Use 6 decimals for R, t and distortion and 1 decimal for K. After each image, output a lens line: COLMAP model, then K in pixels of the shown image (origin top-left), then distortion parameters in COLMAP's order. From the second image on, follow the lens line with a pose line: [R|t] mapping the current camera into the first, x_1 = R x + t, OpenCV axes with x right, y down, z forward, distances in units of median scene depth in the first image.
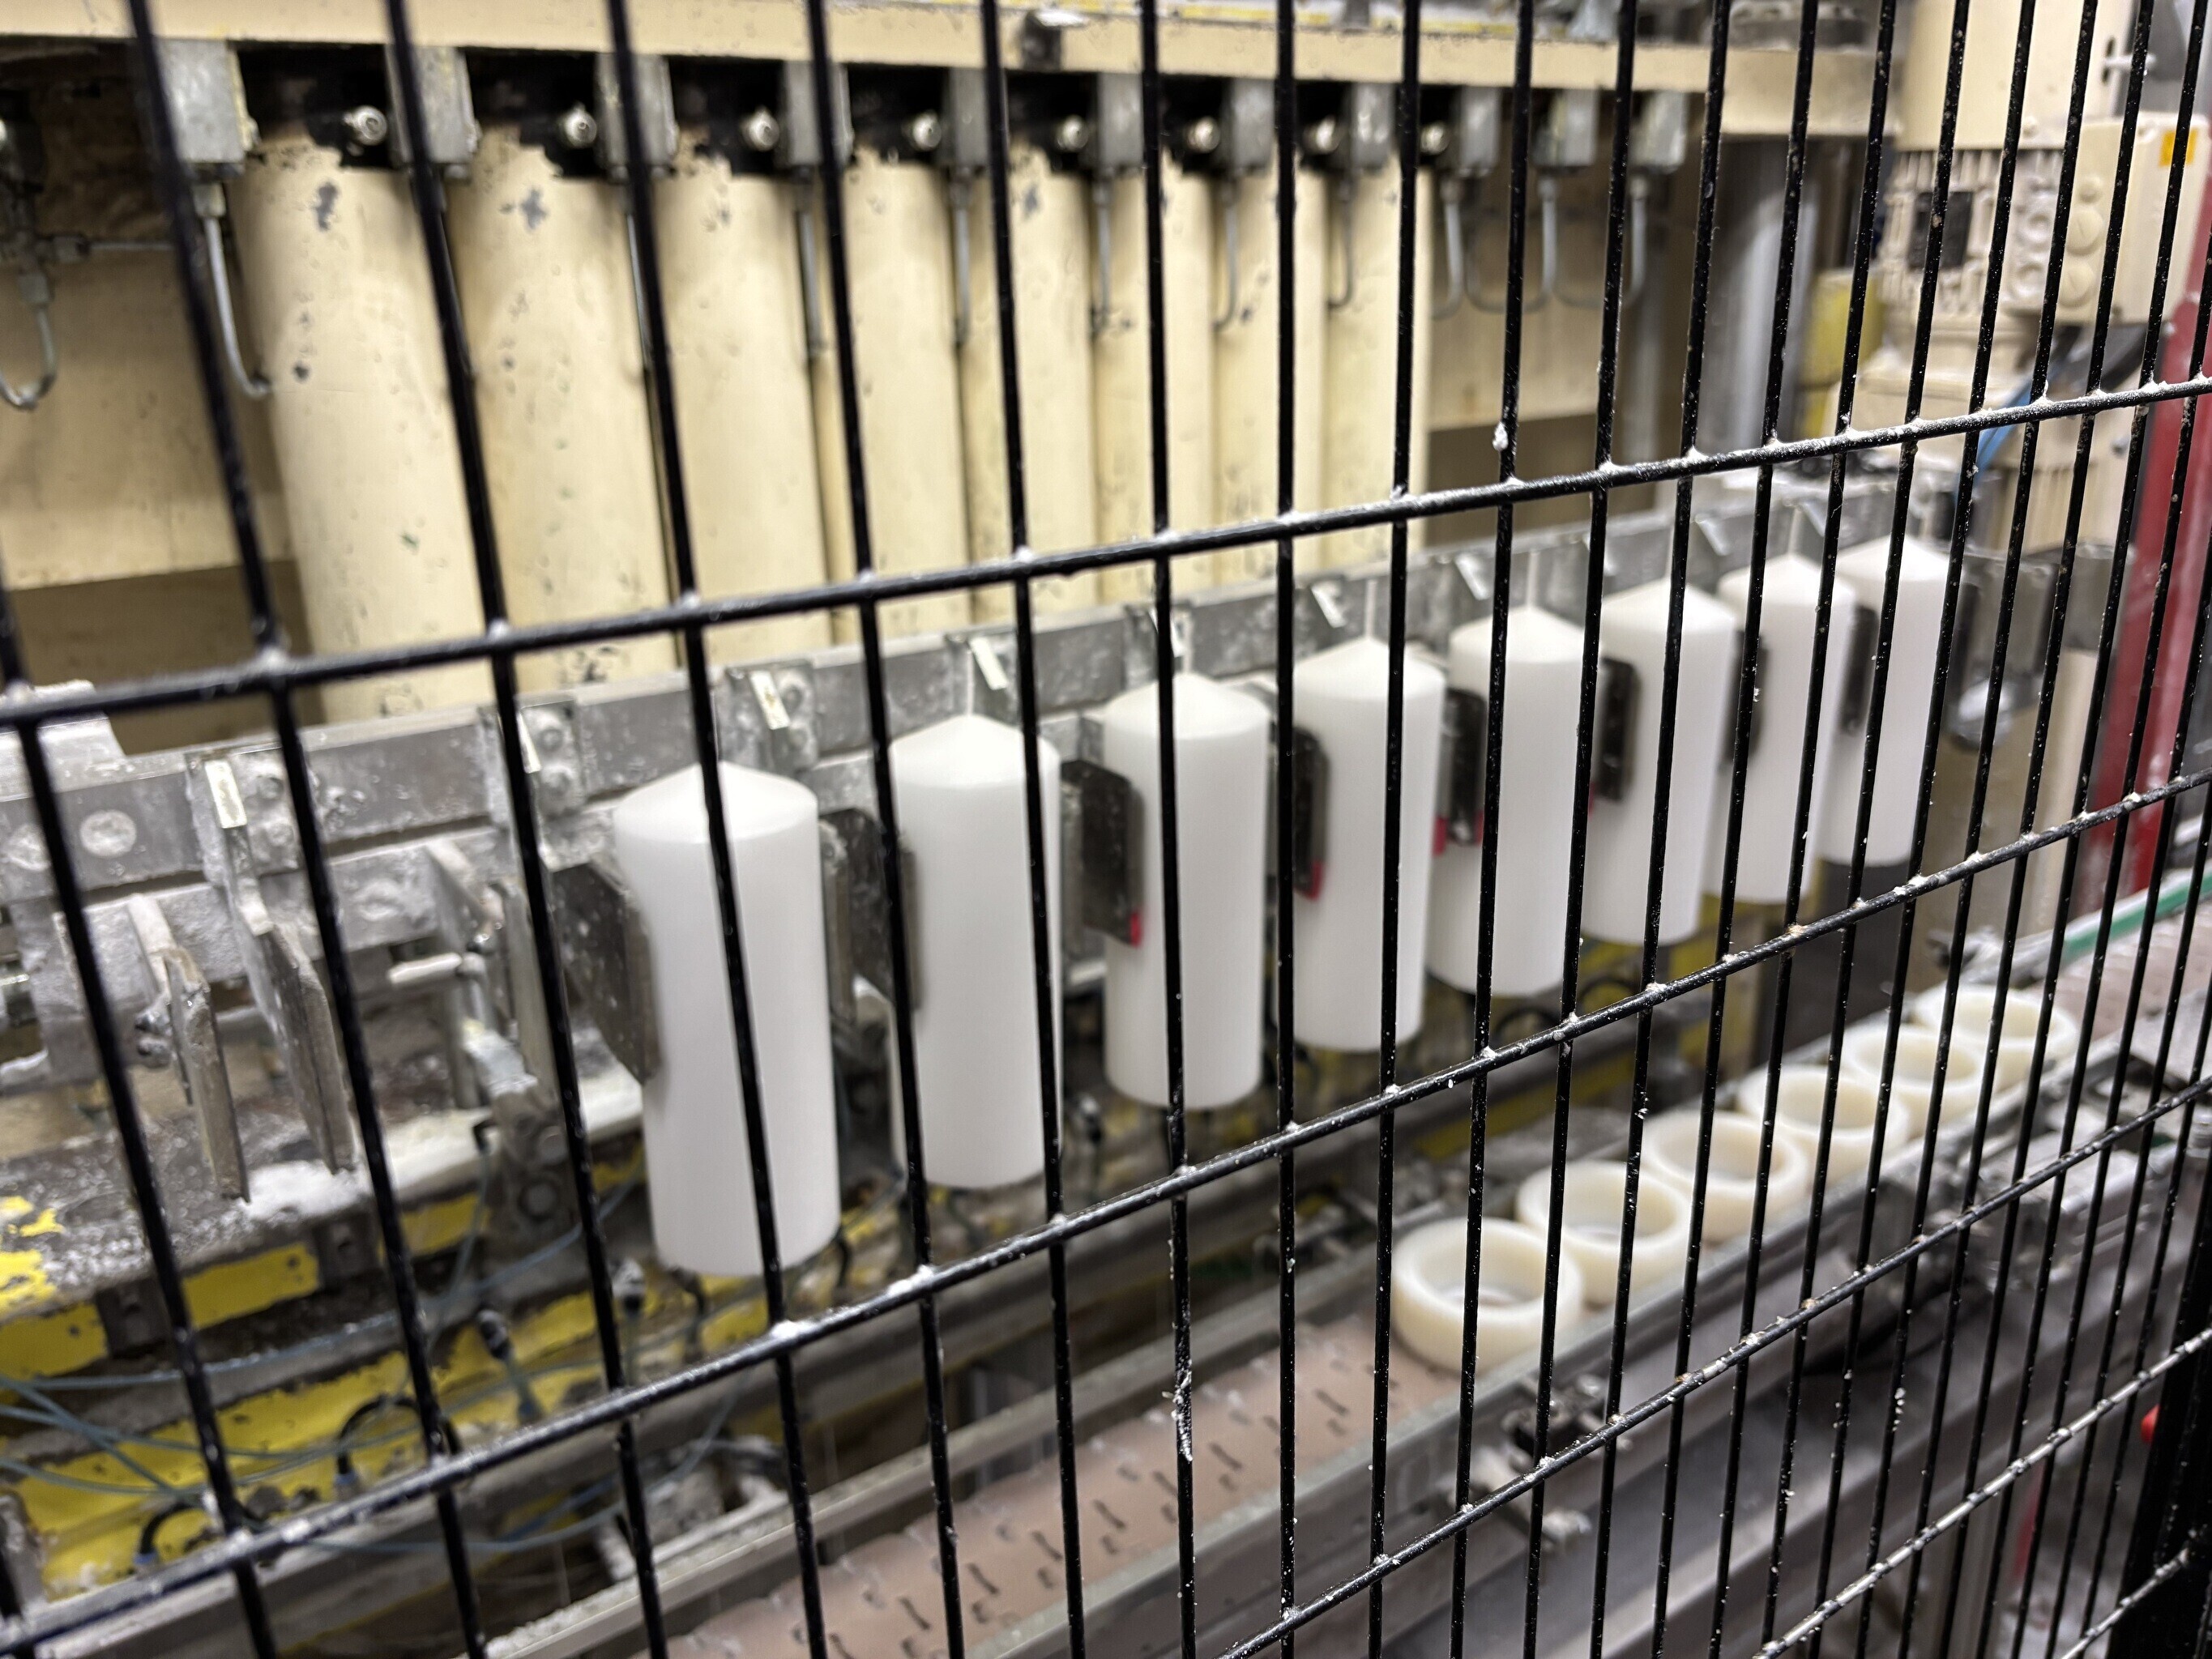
lens RADIAL K [[1682.8, 0, 1093.5], [0, 1682.8, 861.0], [0, 0, 1]] dist [0.011491, -0.007785]
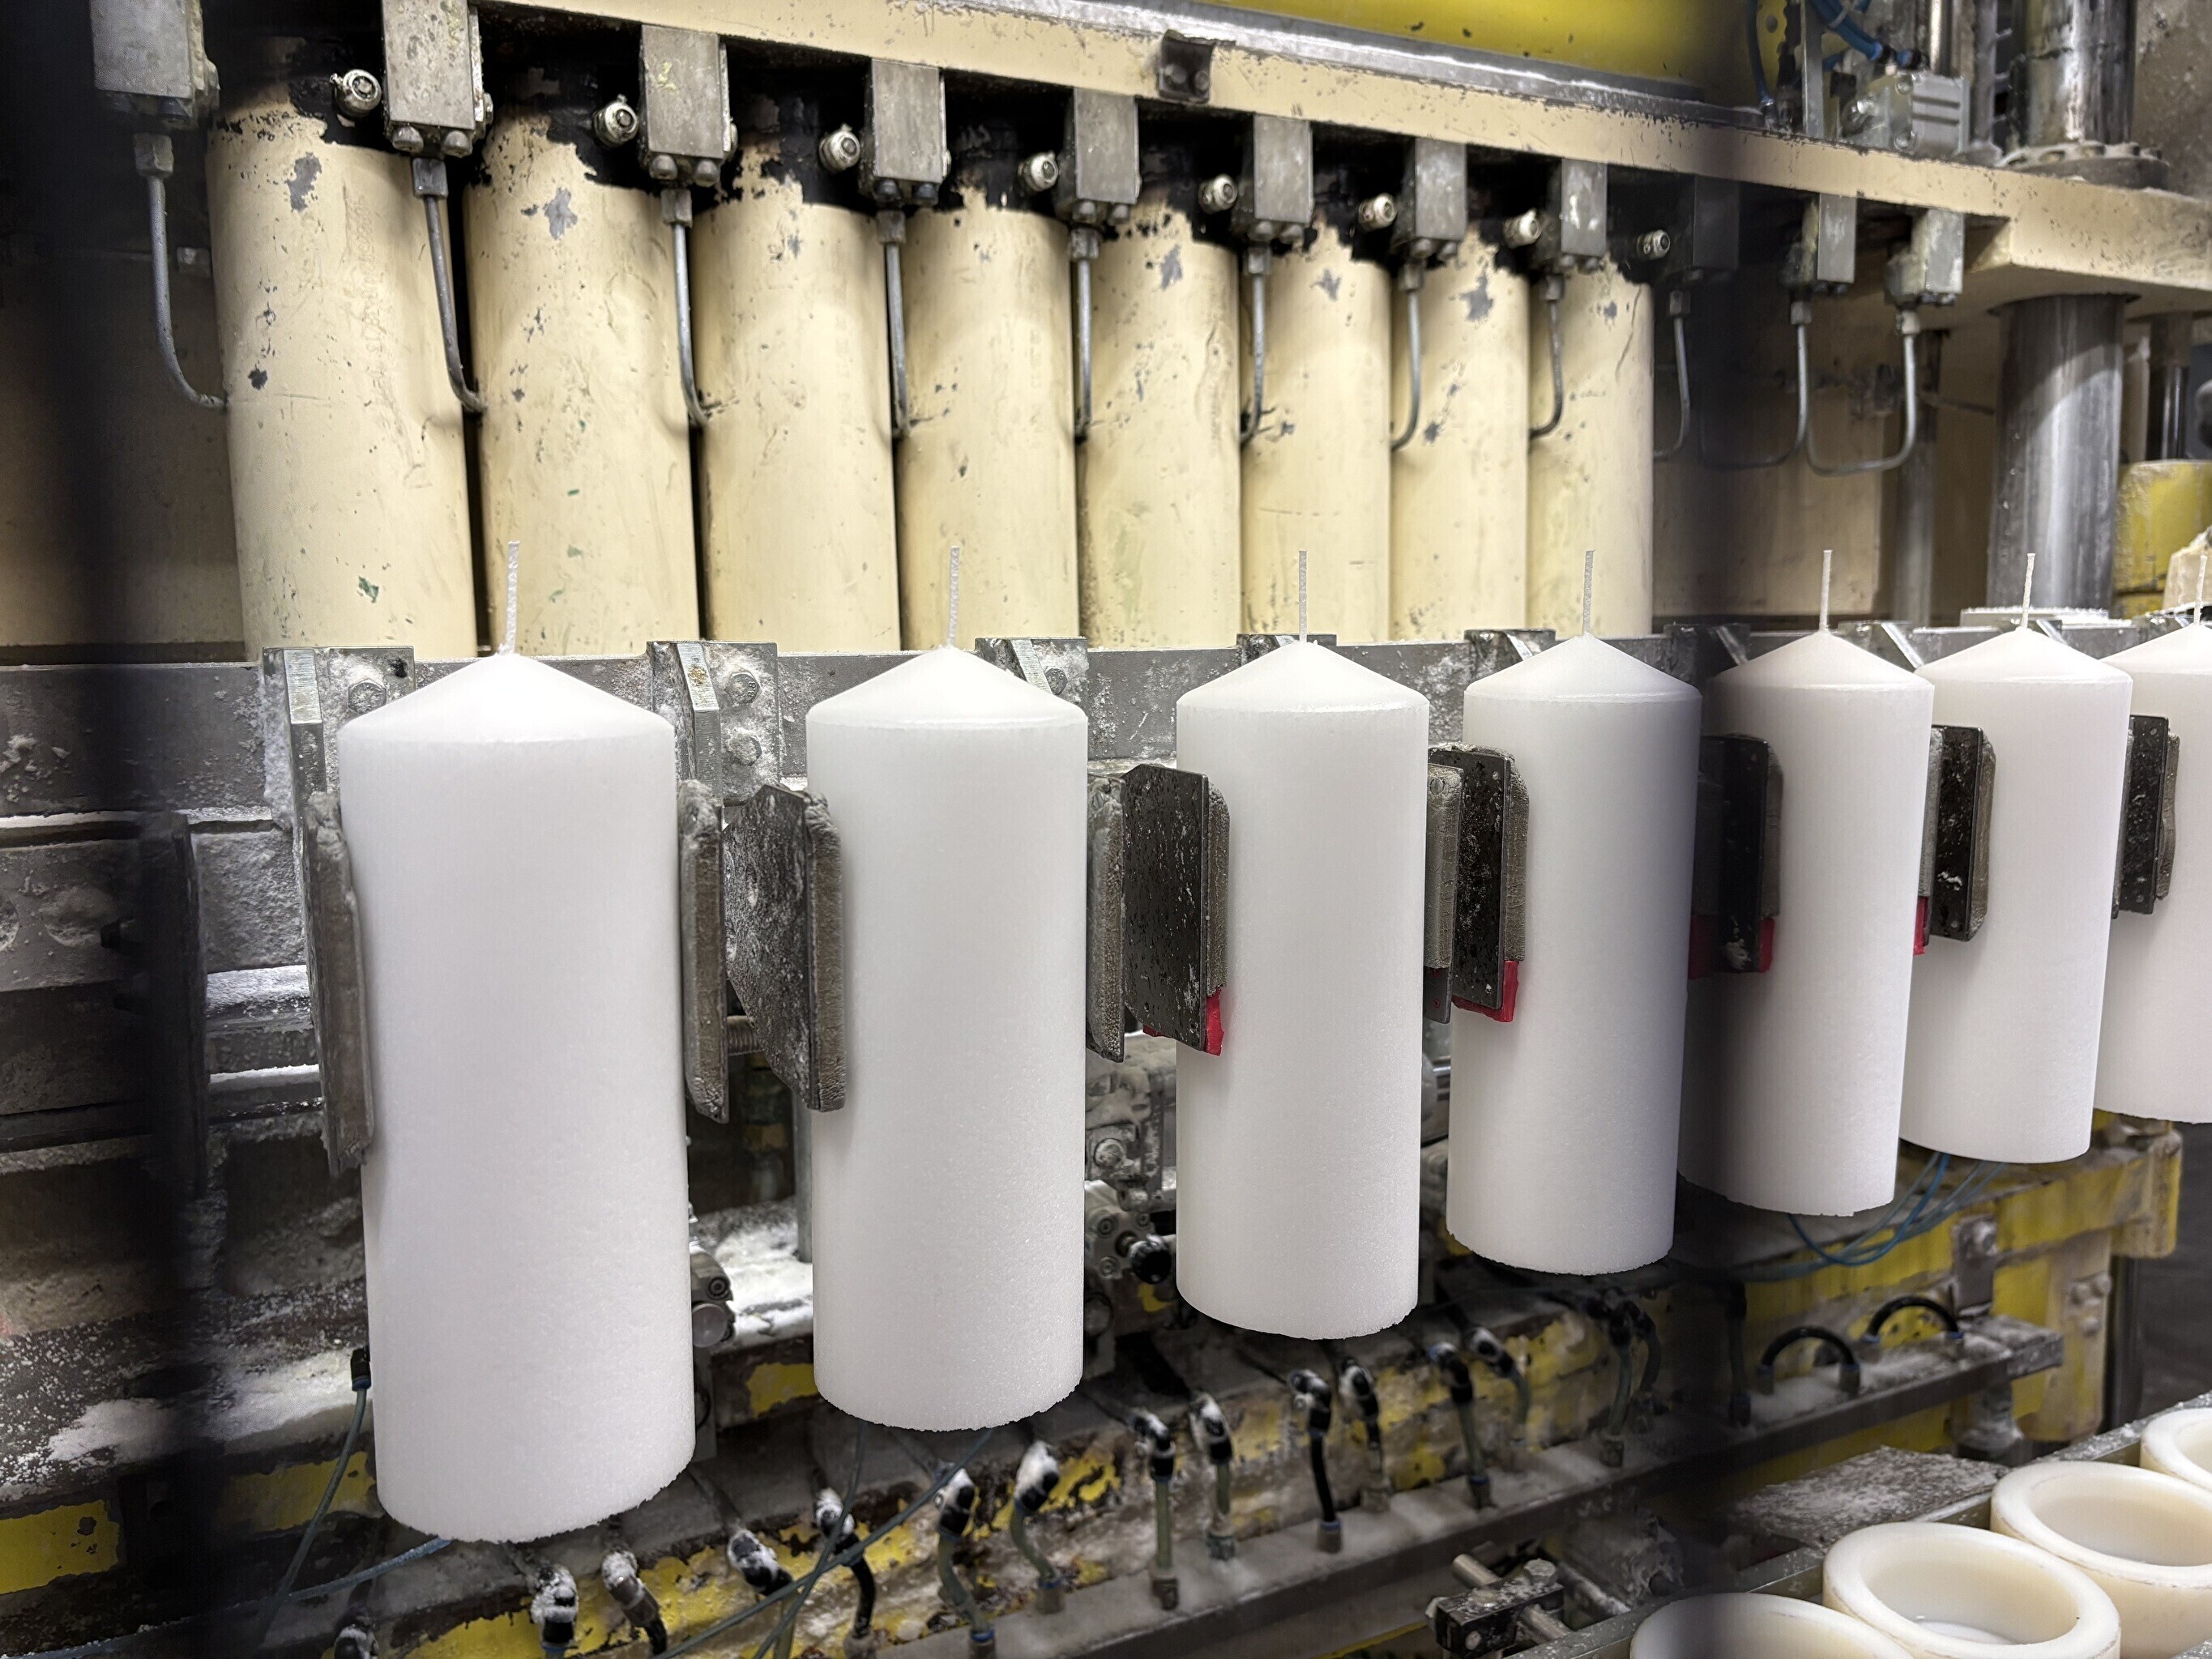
lens RADIAL K [[1697.9, 0, 1097.7], [0, 1697.9, 833.9], [0, 0, 1]] dist [0.069921, -0.093811]
pose [[0.992589, 0.026002, -0.118705, 0.040525], [-0.051050, 0.975684, -0.213152, 0.078339], [0.110276, 0.217632, 0.969781, 0.250573]]
